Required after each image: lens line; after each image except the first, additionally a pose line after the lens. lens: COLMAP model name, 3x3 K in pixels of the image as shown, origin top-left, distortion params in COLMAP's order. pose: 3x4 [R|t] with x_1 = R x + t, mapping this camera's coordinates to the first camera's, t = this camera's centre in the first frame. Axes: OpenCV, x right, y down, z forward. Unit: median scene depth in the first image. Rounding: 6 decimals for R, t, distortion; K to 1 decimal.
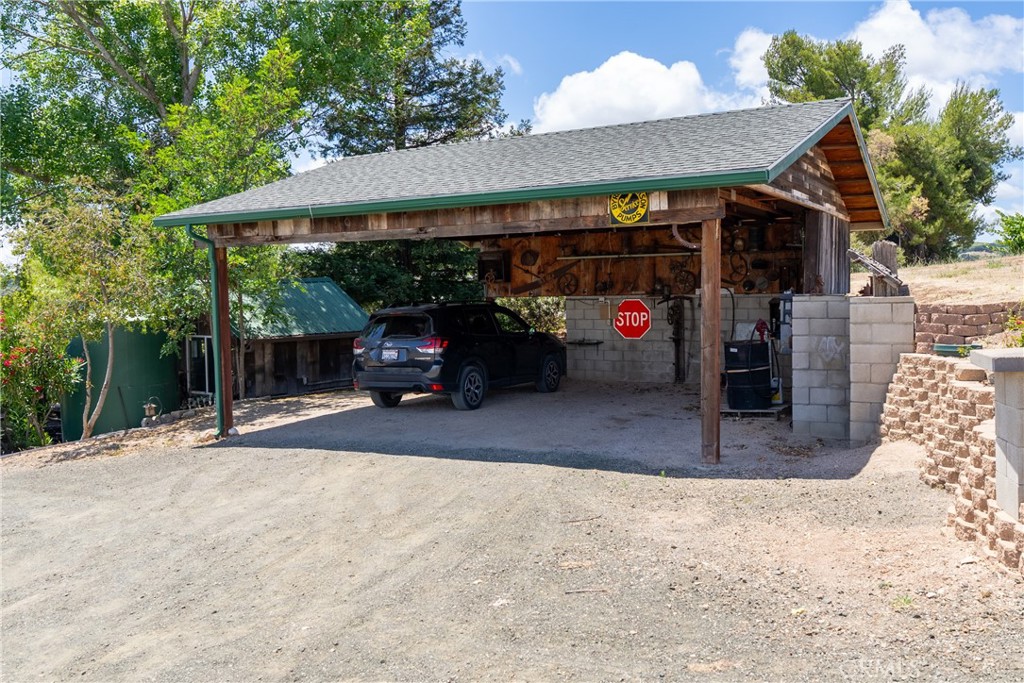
lens RADIAL K [[901.5, 0, 513.3], [0, 901.5, 344.3], [0, 0, 1]] dist [0.000027, 0.001011]
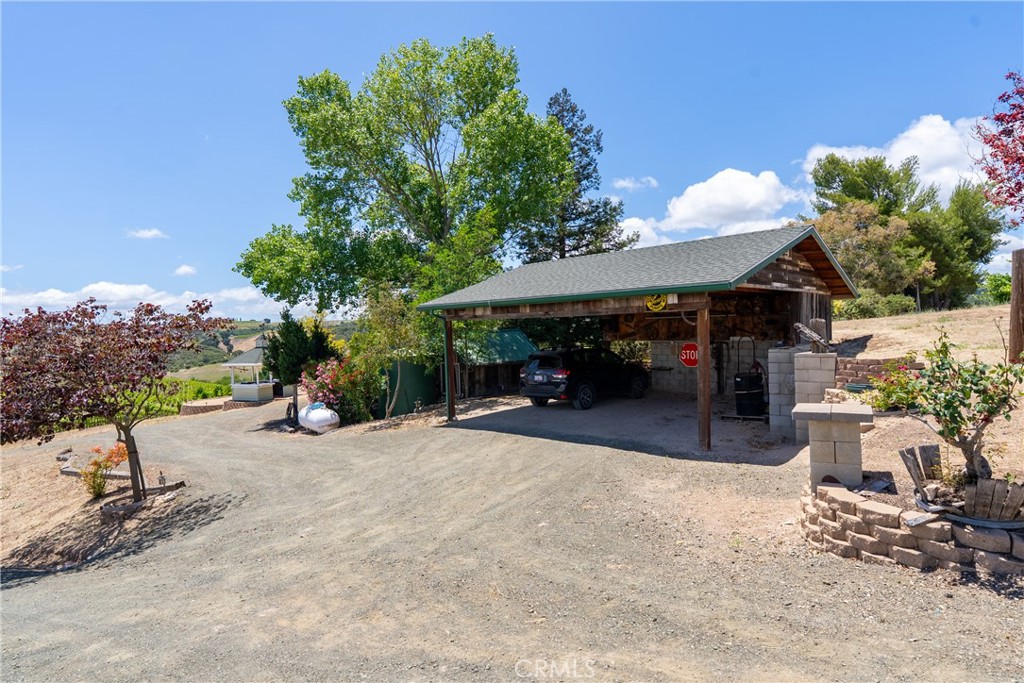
lens RADIAL K [[558.0, 0, 511.0], [0, 558.0, 338.6], [0, 0, 1]] dist [-0.004121, 0.000553]
pose [[0.964065, -0.005067, -0.265619, 0.097430], [-0.001731, 0.999677, -0.025350, -0.035412], [0.265662, 0.024898, 0.963745, -0.081598]]
